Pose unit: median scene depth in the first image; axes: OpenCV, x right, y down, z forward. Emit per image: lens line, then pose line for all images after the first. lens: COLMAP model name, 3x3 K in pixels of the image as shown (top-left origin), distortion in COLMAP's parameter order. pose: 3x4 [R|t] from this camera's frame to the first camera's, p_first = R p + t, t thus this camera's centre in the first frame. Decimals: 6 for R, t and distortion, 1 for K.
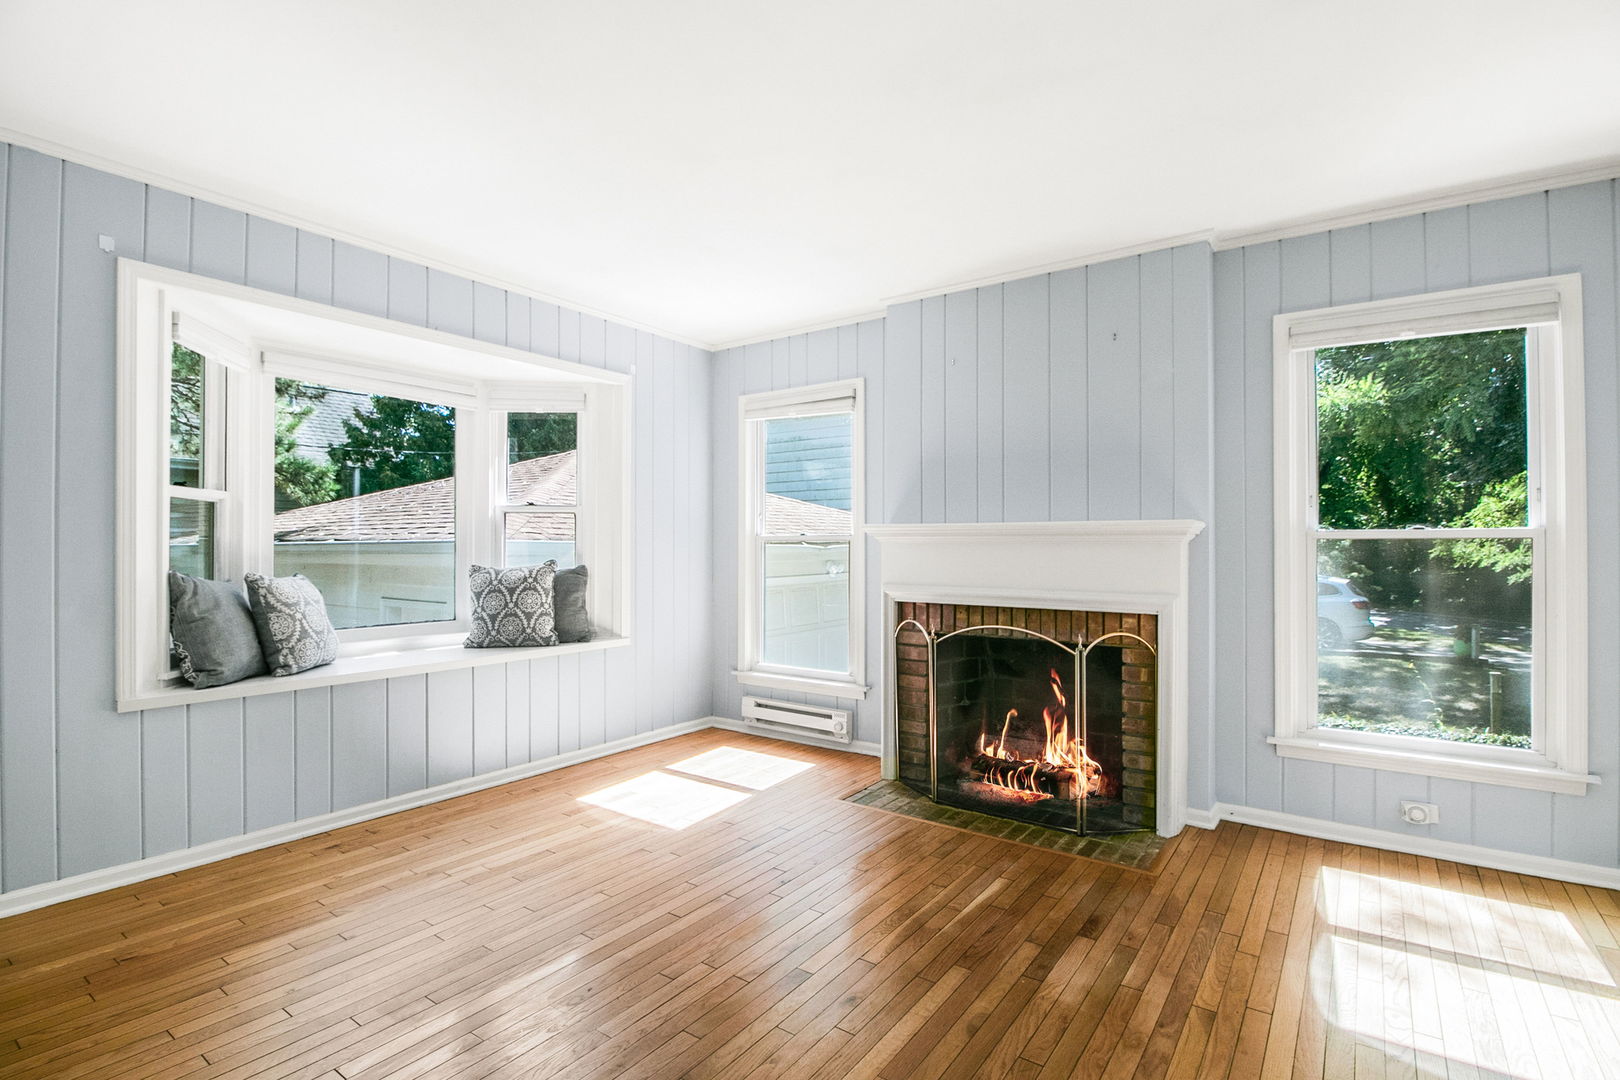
lens RADIAL K [[769.4, 0, 810.0], [0, 769.4, 540.0], [0, 0, 1]] dist [0.012342, -0.014894]
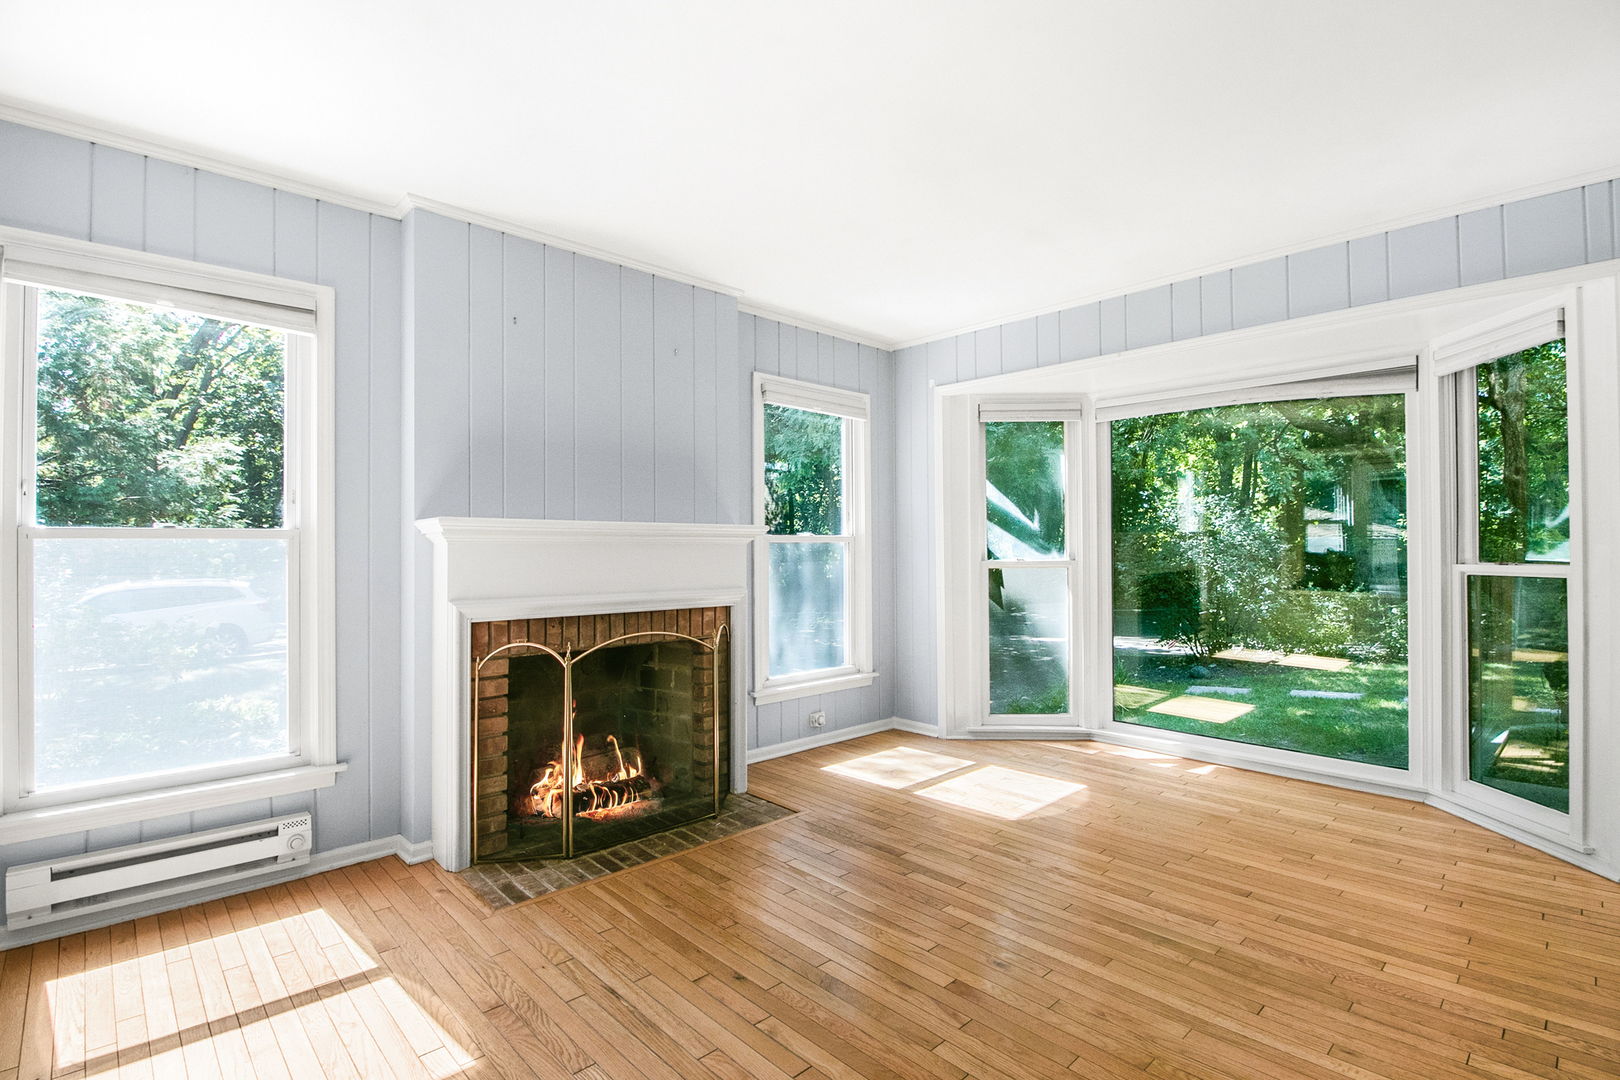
lens RADIAL K [[769.4, 0, 810.0], [0, 769.4, 540.0], [0, 0, 1]] dist [0.012342, -0.014894]
pose [[0.193323, 0.007578, 0.981106, -0.618141], [-0.006551, 0.999958, -0.006433, 0.003573], [-0.981113, -0.005184, 0.193365, 0.607458]]
